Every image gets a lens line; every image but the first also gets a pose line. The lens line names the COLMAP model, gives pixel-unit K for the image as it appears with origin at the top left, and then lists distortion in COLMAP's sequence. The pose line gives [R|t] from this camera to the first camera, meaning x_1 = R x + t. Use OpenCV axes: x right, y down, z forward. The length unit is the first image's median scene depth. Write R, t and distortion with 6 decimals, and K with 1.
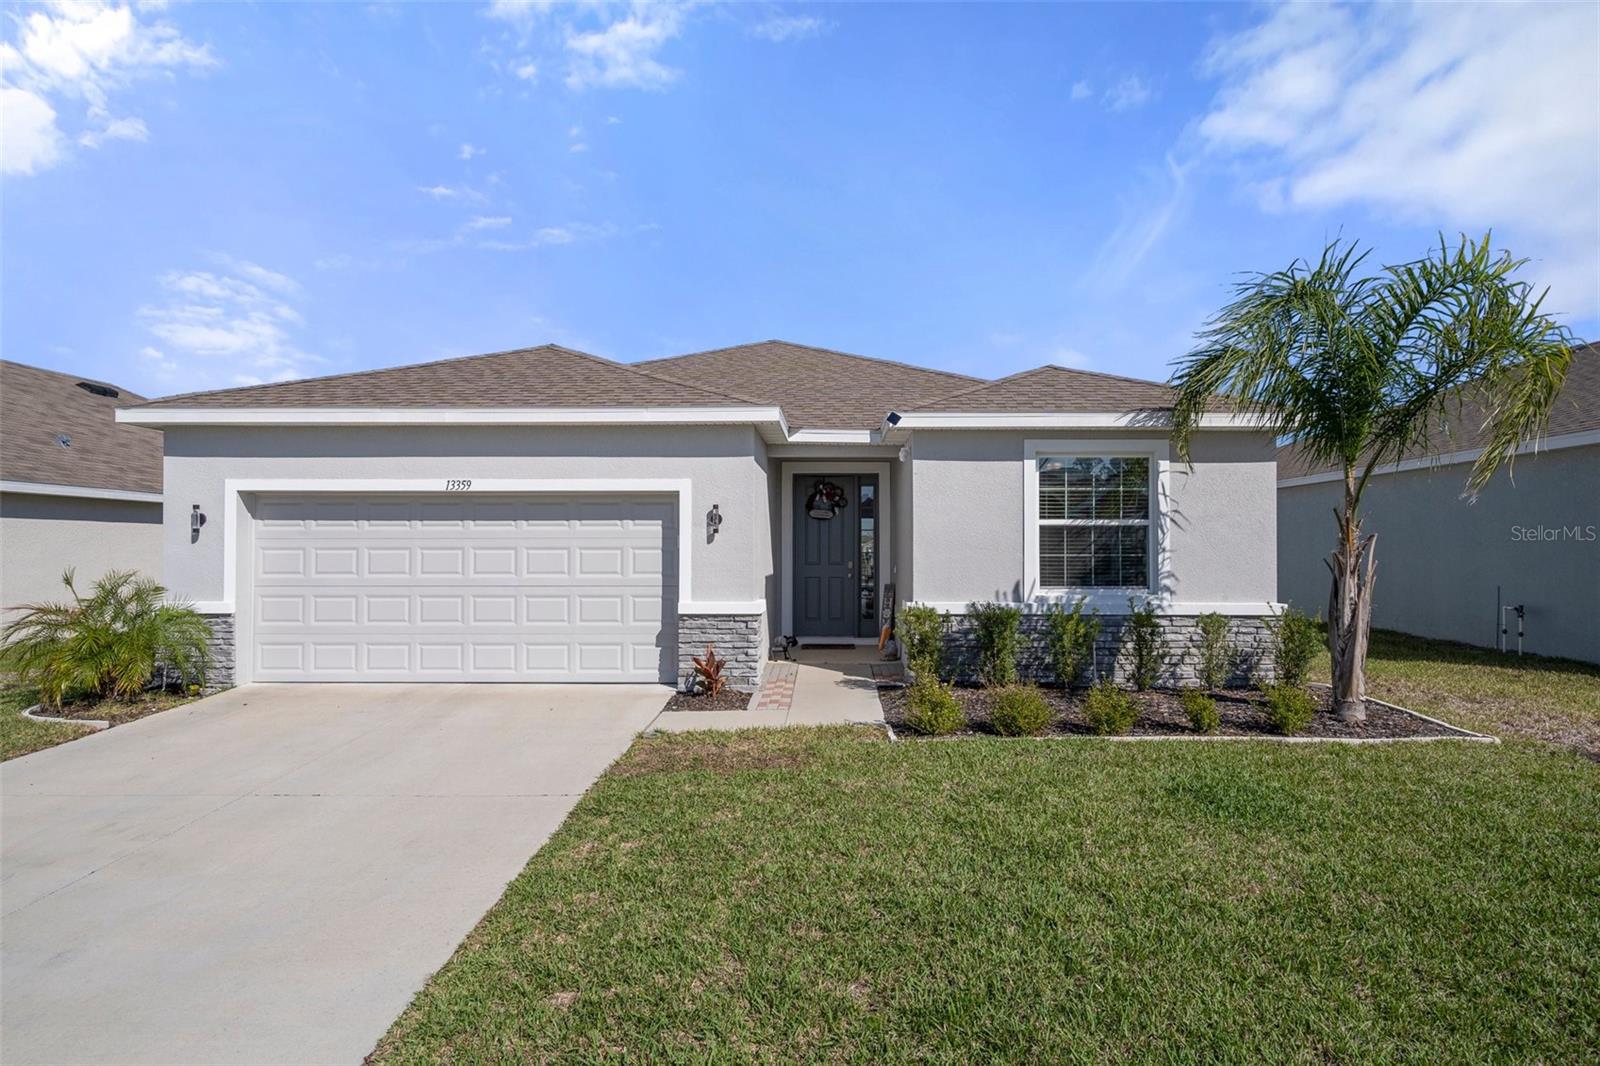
lens RADIAL K [[822.9, 0, 800.0], [0, 822.9, 533.0], [0, 0, 1]] dist [-0.000856, 0.000092]
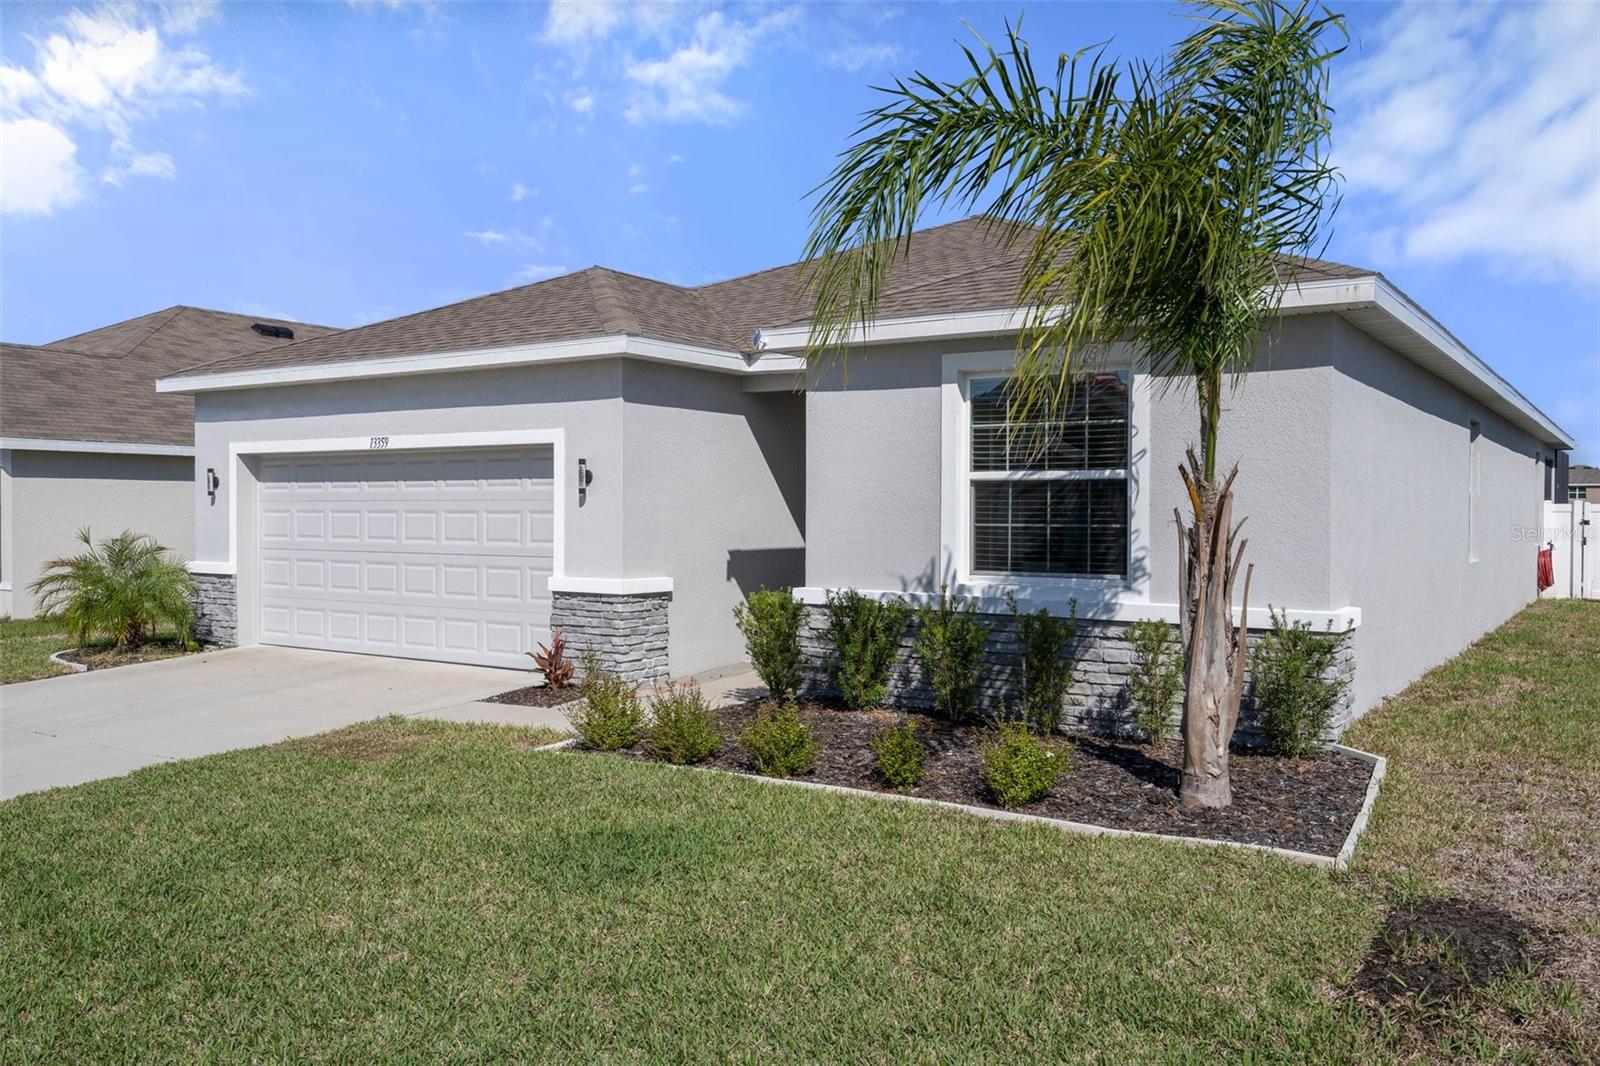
lens RADIAL K [[1259.9, 0, 800.0], [0, 1259.9, 533.0], [0, 0, 1]] dist [0.005933, 0.002028]
pose [[0.845374, 0.012722, -0.534023, 0.727261], [0.005479, 0.999457, 0.032483, -0.000537], [0.534147, -0.030386, 0.844846, 0.054959]]
